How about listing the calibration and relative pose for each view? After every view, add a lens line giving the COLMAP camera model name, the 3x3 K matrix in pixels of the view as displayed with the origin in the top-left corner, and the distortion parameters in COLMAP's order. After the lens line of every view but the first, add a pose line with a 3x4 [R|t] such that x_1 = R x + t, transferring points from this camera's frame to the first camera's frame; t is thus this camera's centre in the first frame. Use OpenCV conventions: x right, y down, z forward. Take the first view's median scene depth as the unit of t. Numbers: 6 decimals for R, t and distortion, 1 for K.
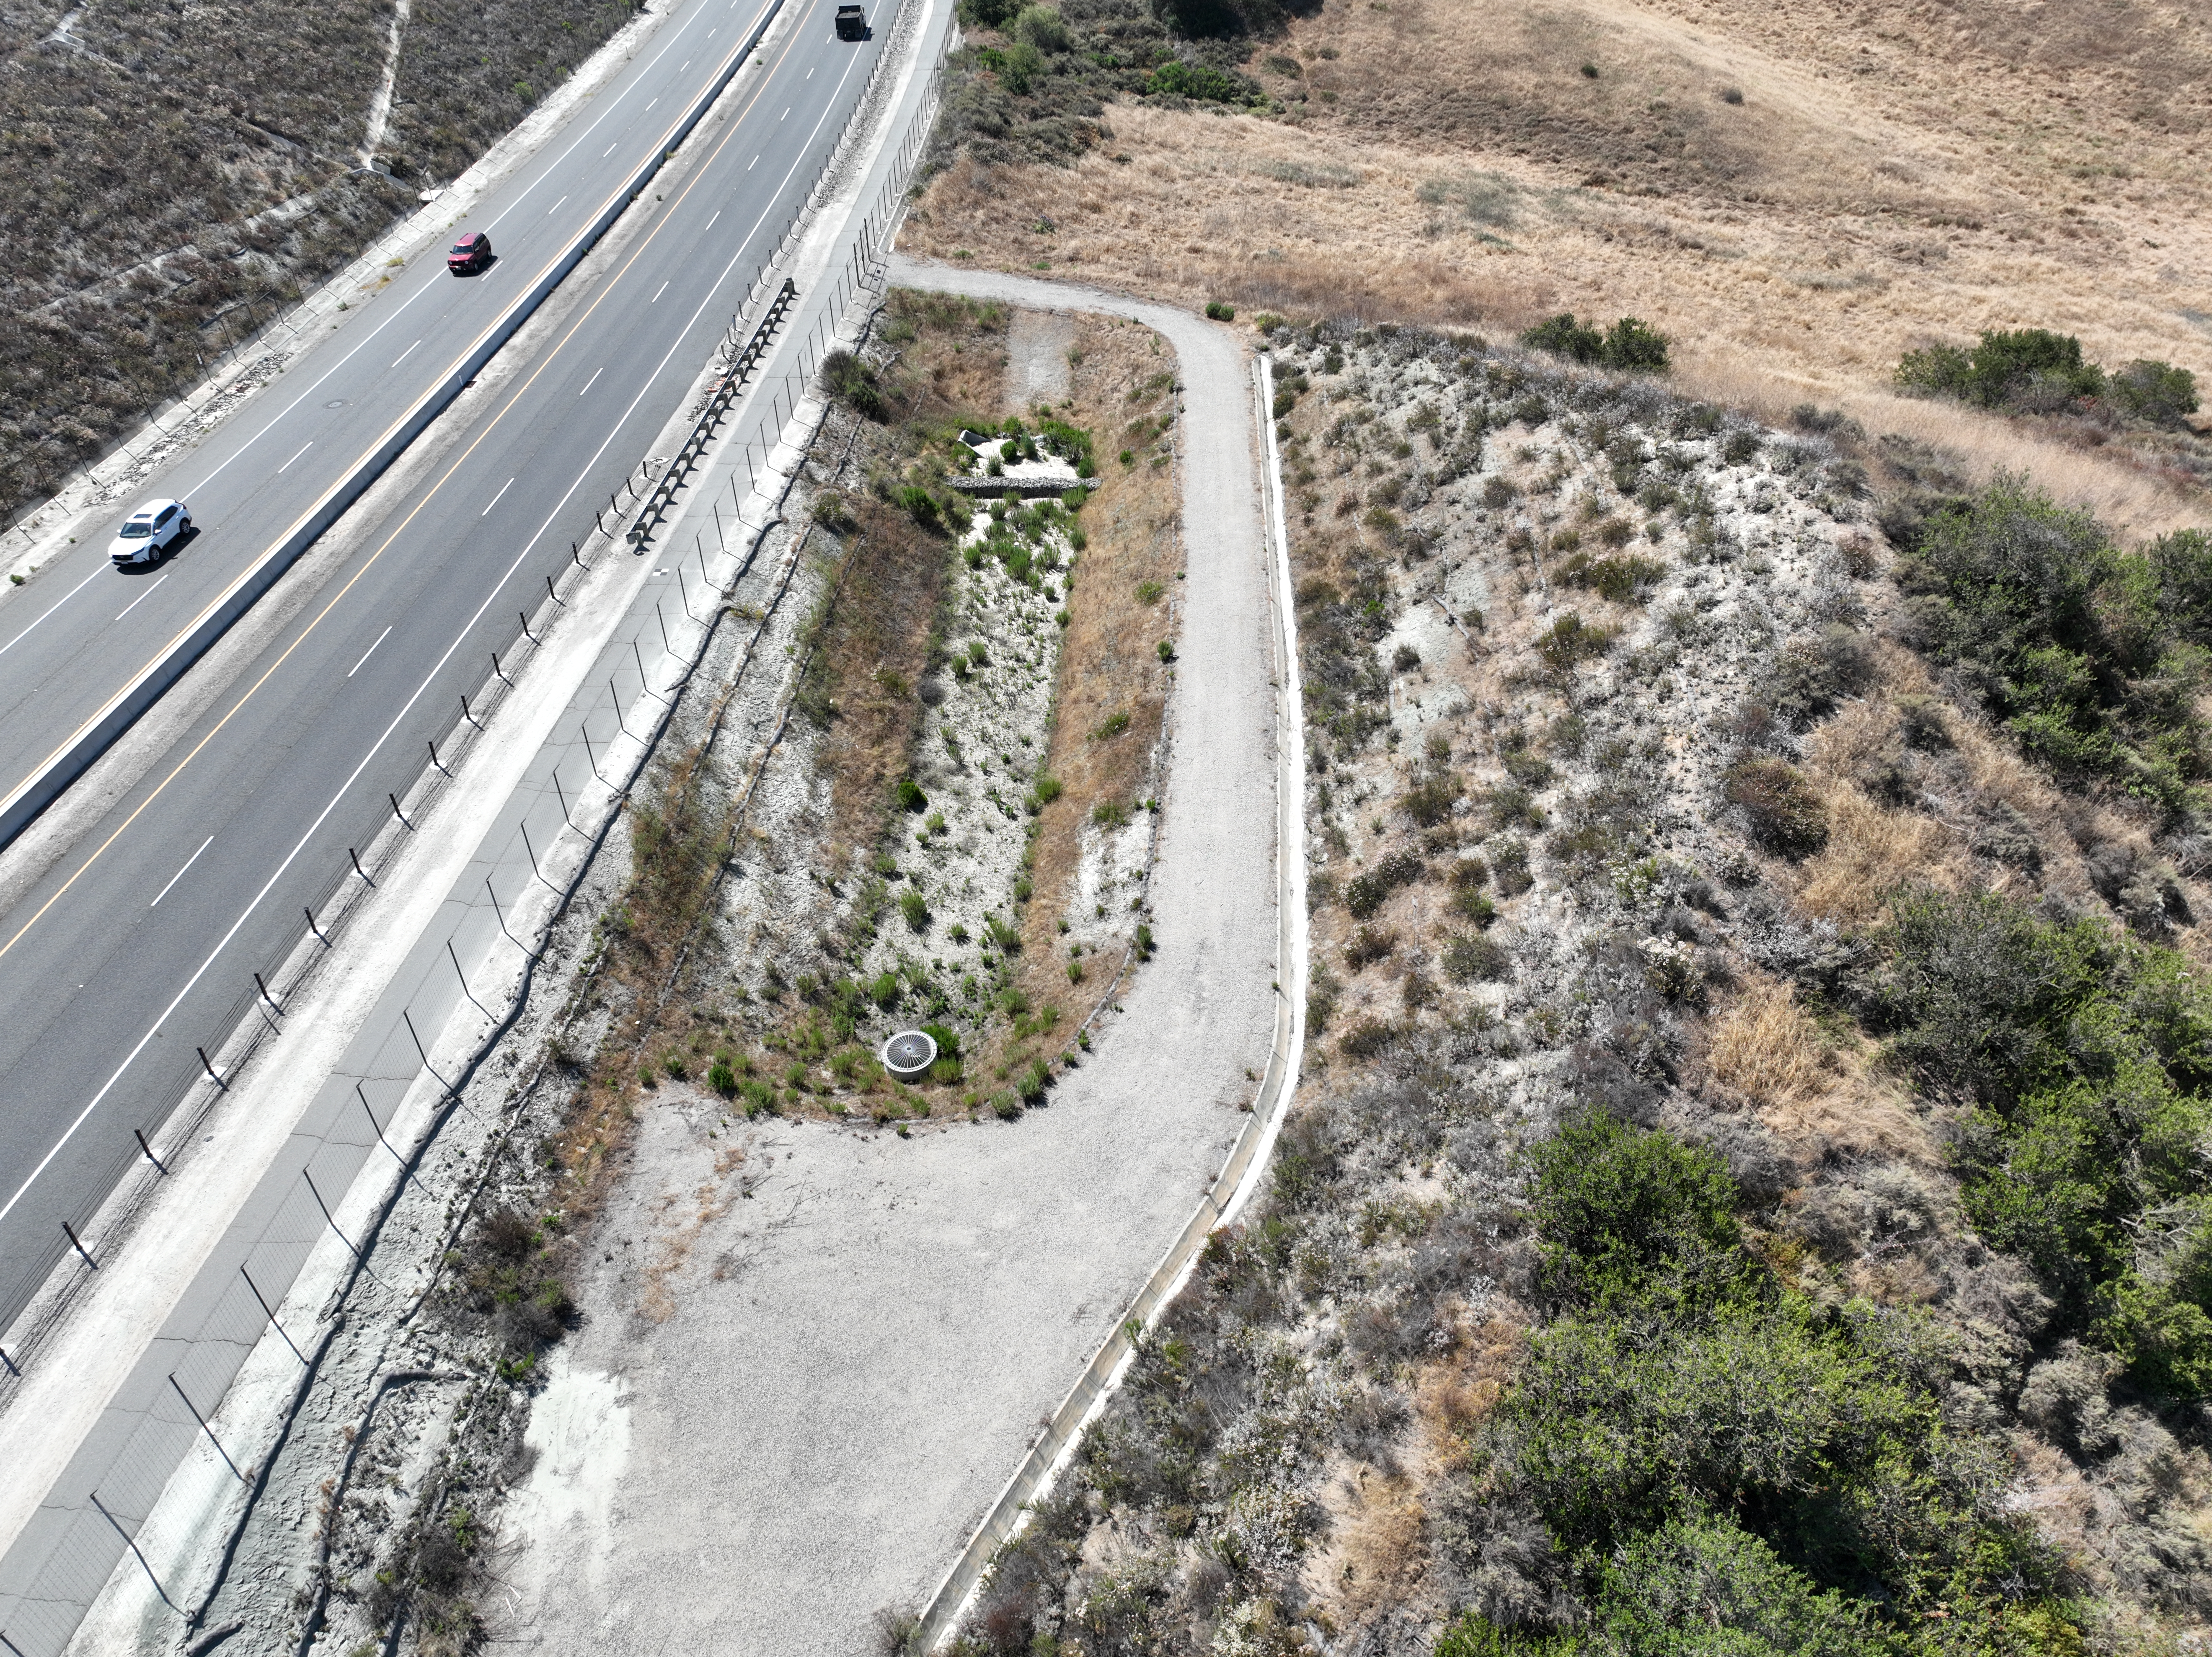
lens RADIAL K [[1536.5, 0, 1114.3], [0, 1536.5, 835.4], [0, 0, 1]] dist [0.004116, 0.003454]
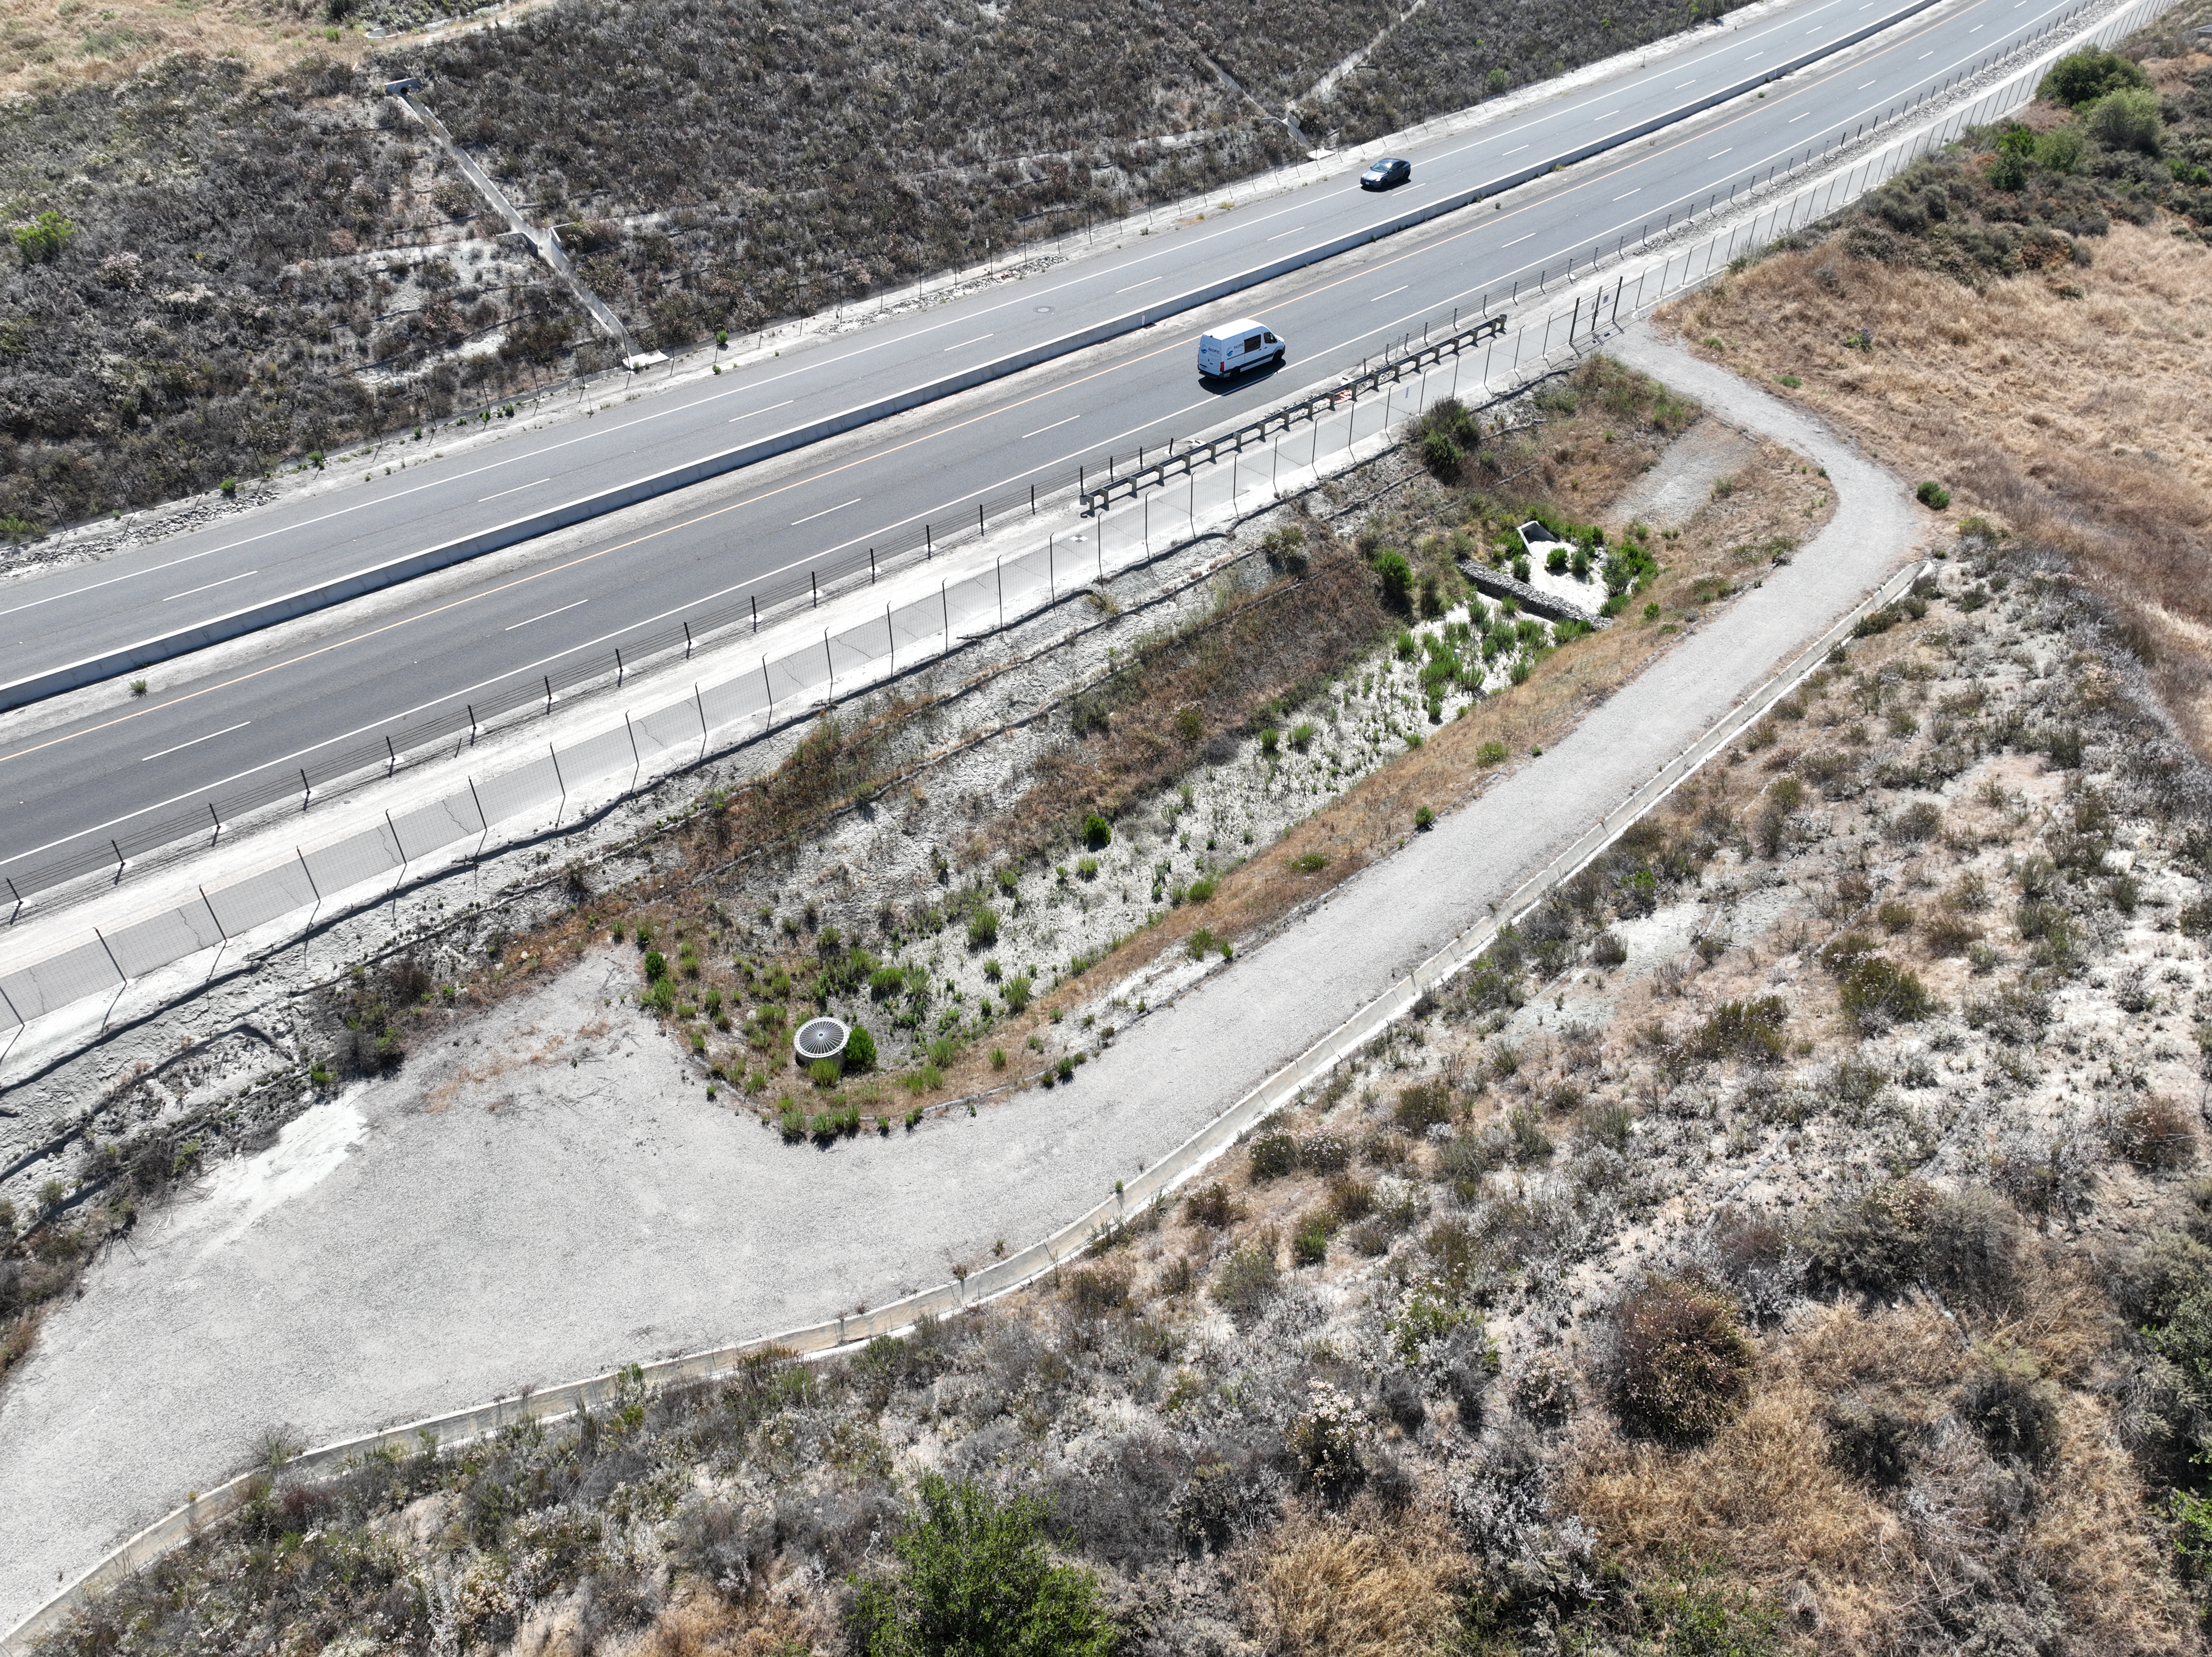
lens RADIAL K [[1554.3, 0, 1112.4], [0, 1554.3, 820.3], [0, 0, 1]] dist [-0.001769, 0.015615]
pose [[0.727057, 0.437533, -0.529105, 0.437518], [-0.438961, 0.888790, 0.131780, -0.185449], [0.527922, 0.136445, 0.838261, 0.203240]]
